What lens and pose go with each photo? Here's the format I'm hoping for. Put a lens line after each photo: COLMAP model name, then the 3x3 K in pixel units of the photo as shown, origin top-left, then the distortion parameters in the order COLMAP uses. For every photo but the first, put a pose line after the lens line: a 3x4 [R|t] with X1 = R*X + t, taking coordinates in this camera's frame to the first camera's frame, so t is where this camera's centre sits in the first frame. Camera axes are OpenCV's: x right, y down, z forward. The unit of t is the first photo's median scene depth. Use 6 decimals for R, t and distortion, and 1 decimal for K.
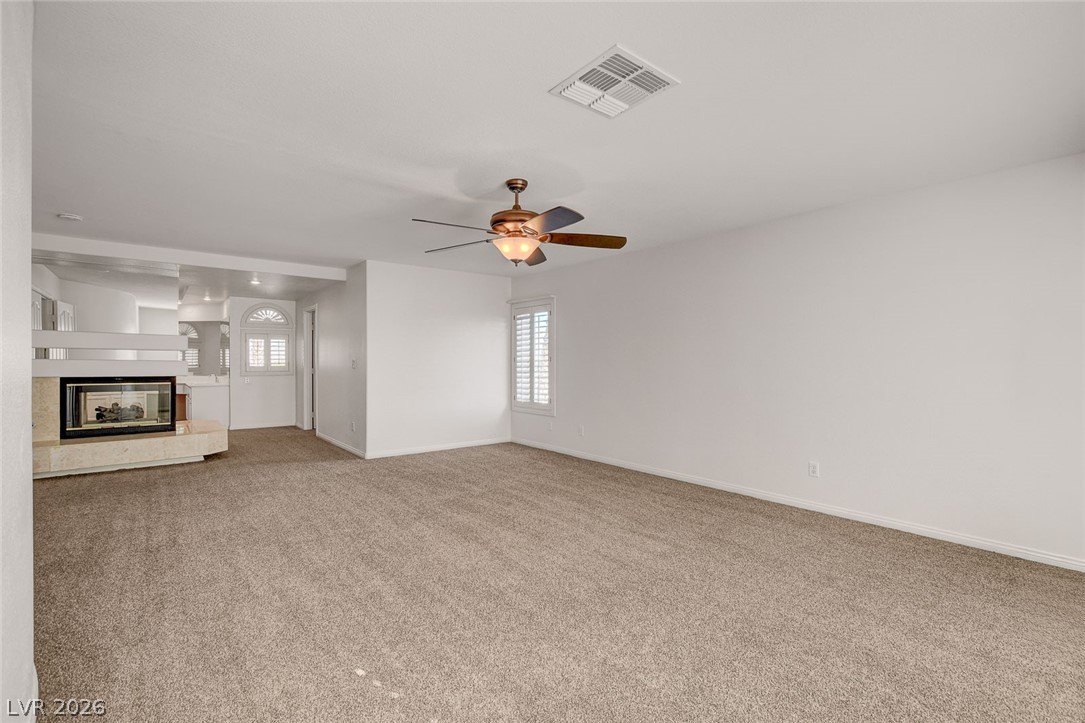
lens RADIAL K [[491.1, 0, 542.8], [0, 491.1, 361.4], [0, 0, 1]] dist [-0.032954, 0.003885]
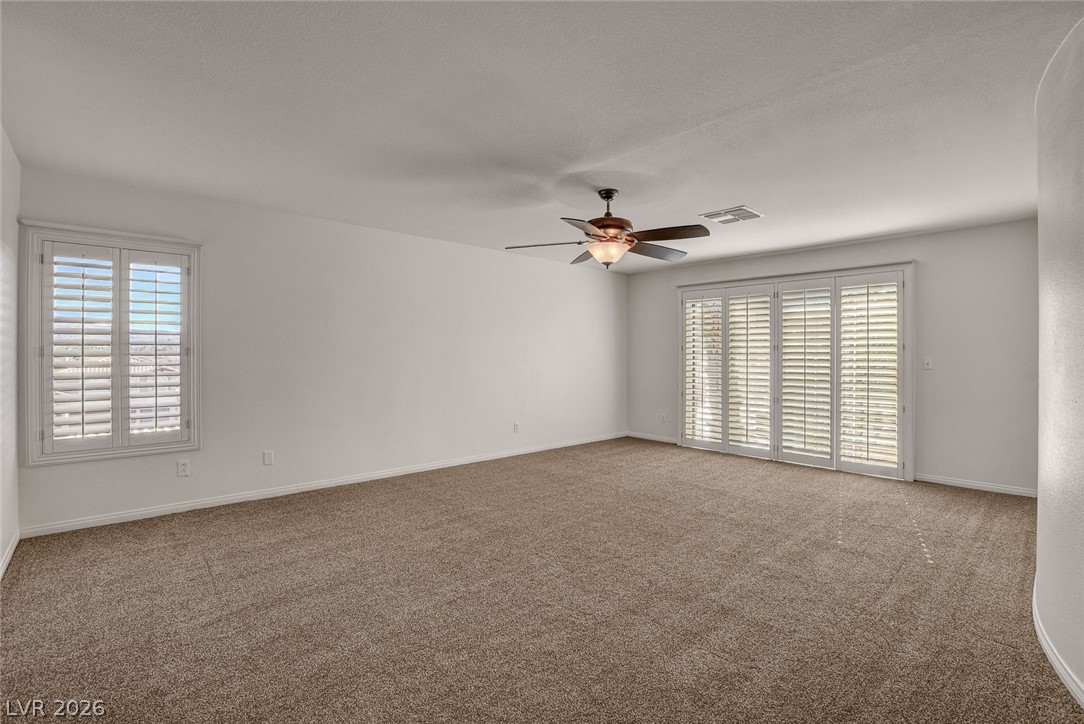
lens RADIAL K [[492.1, 0, 537.5], [0, 492.1, 354.9], [0, 0, 1]] dist [-0.026403, -0.000374]
pose [[-0.071065, -0.002842, 0.997468, -0.555472], [-0.001932, 0.999994, 0.002712, -0.003414], [-0.997470, -0.001735, -0.071070, 0.608561]]
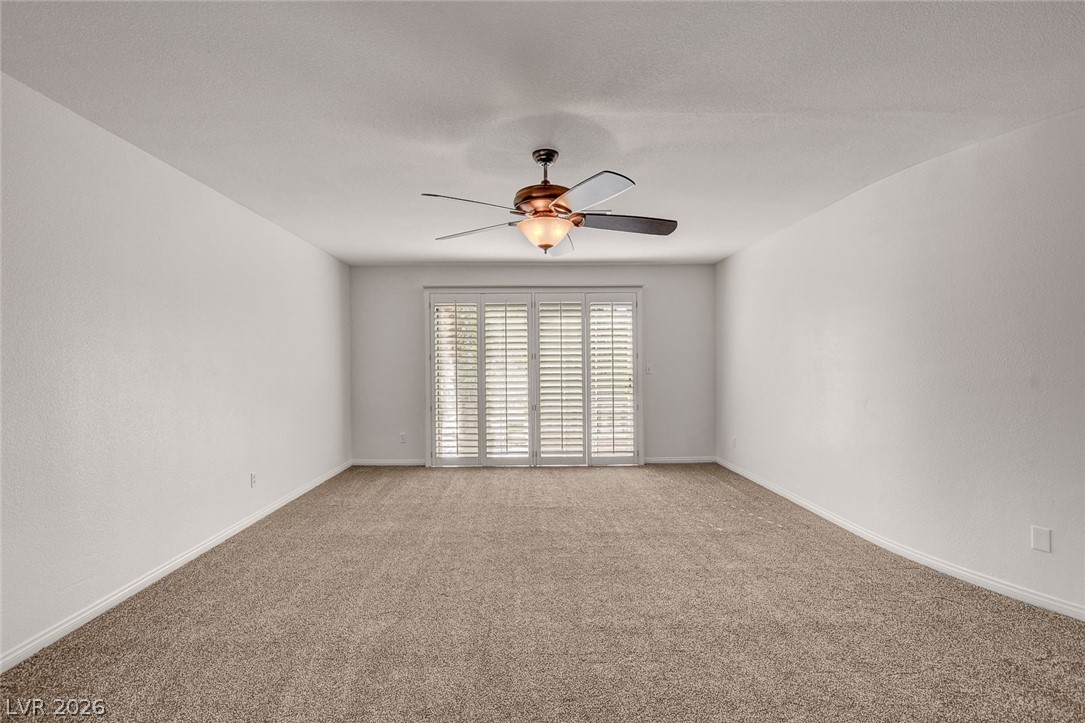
lens RADIAL K [[491.1, 0, 527.5], [0, 491.1, 366.4], [0, 0, 1]] dist [-0.032954, 0.003885]
pose [[-0.788861, 0.001252, 0.614570, -0.268884], [0.008314, 0.999928, 0.008634, -0.004425], [-0.614515, 0.011920, -0.788815, 0.830291]]
